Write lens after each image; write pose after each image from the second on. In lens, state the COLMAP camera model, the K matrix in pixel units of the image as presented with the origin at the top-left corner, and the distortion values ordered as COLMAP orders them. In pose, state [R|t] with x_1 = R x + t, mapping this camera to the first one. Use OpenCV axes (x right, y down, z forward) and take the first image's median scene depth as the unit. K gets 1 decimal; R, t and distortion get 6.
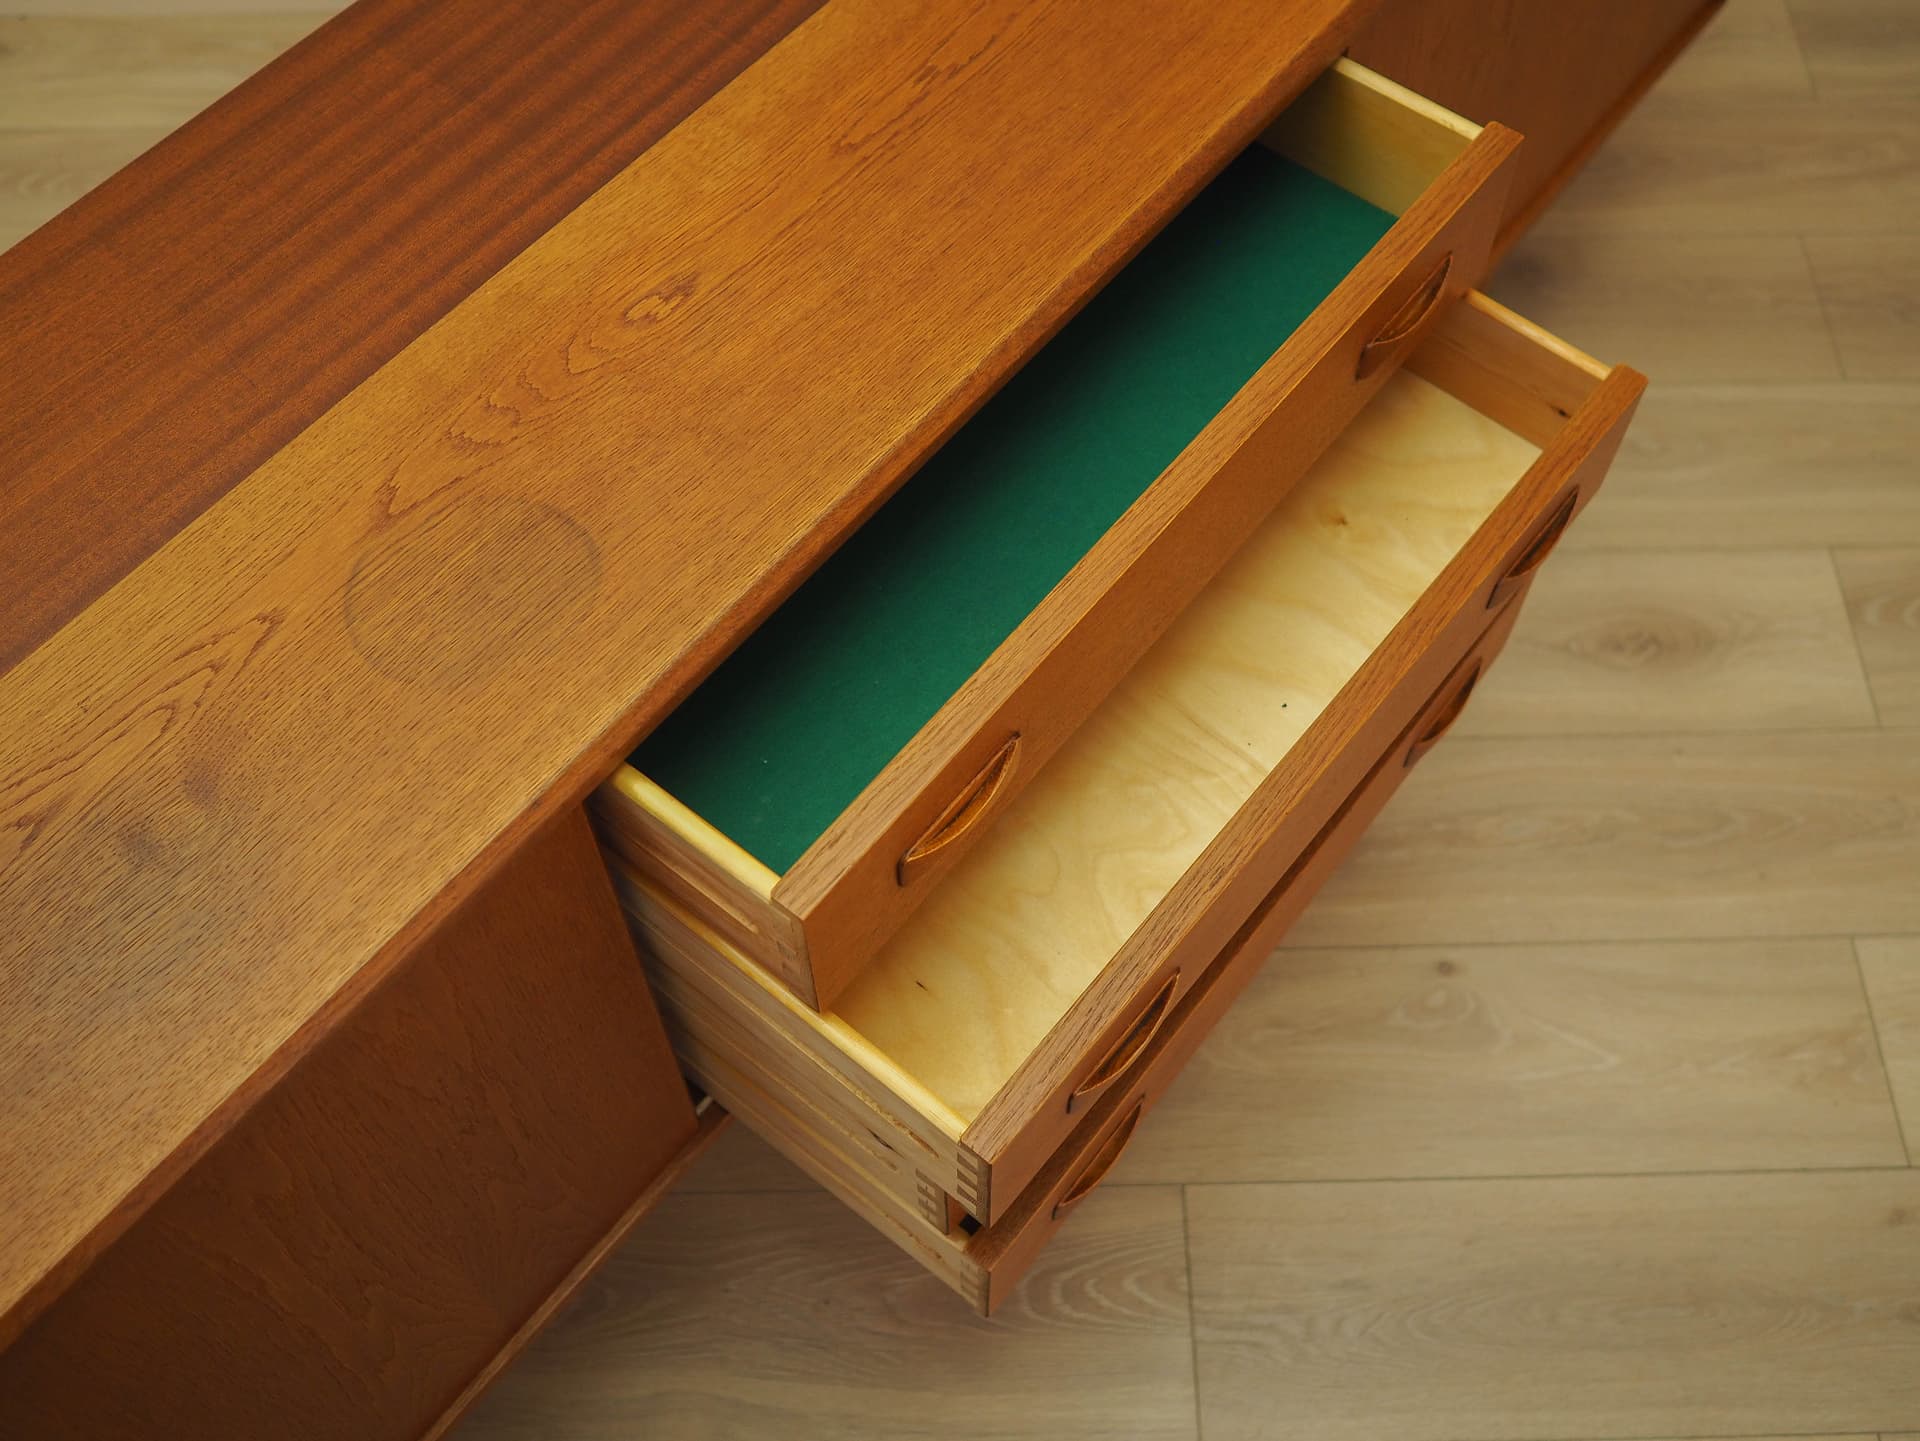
lens RADIAL K [[2035.3, 0, 960.0], [0, 2035.3, 720.5], [0, 0, 1]] dist [-0.022556, 0.041831]
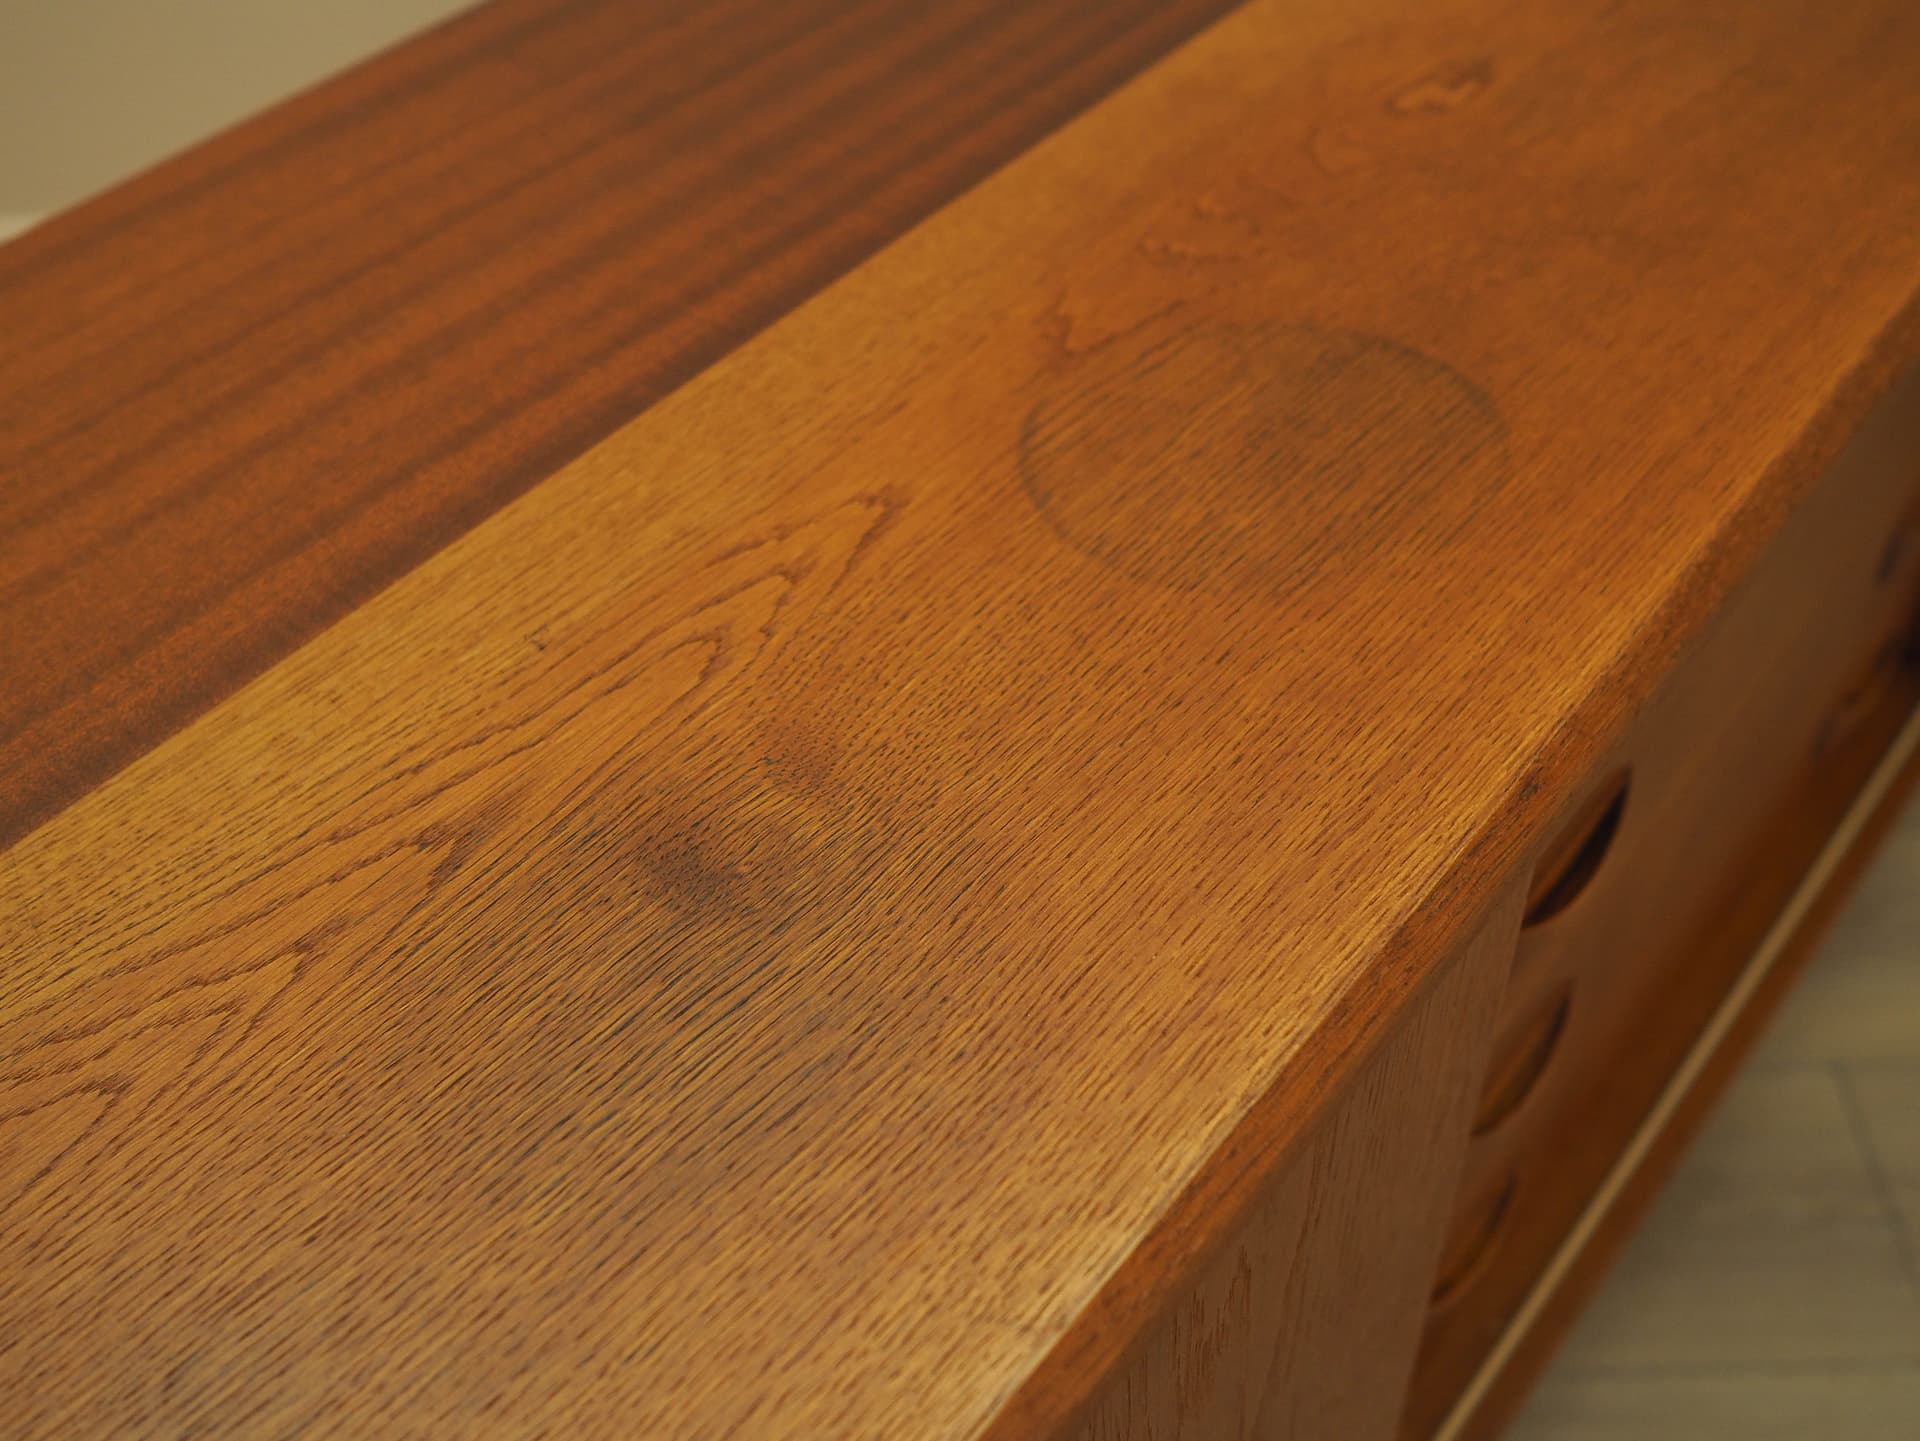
lens RADIAL K [[2090.2, 0, 960.0], [0, 2090.2, 720.5], [0, 0, 1]] dist [-0.028617, 0.020858]
pose [[0.999643, -0.016163, -0.021265, -0.308686], [0.010515, 0.969984, -0.242943, 0.132595], [0.024553, 0.242633, 0.969807, 0.498628]]
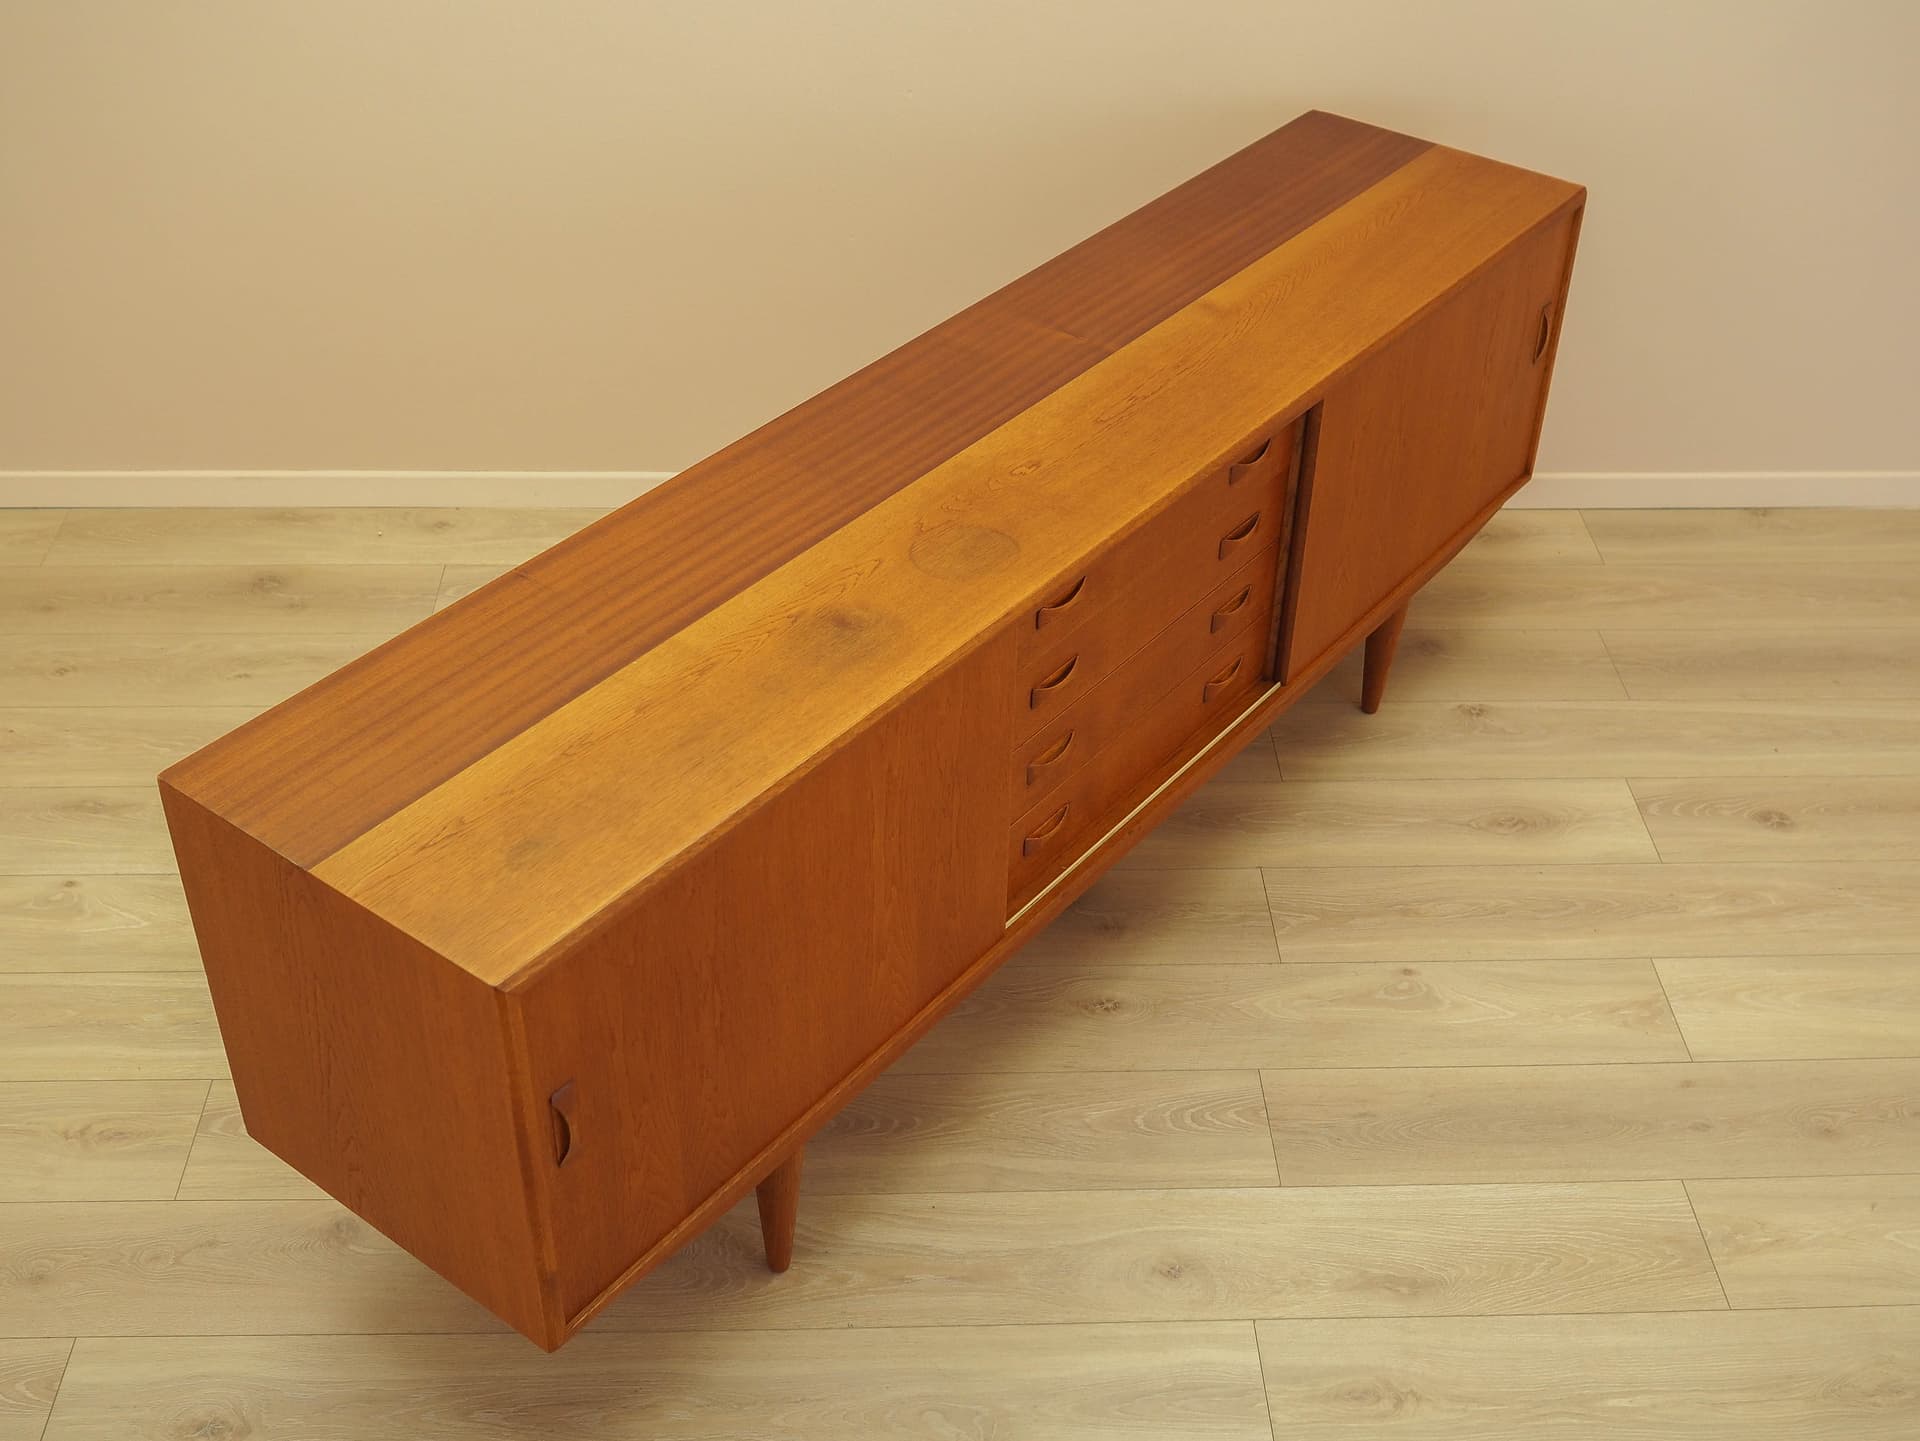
lens RADIAL K [[2090.2, 0, 960.0], [0, 2090.2, 720.5], [0, 0, 1]] dist [-0.028617, 0.020858]
pose [[0.999489, 0.013581, 0.028939, -0.312447], [-0.002318, 0.933675, -0.358114, 0.961413], [-0.031883, 0.357864, 0.933229, -1.138928]]
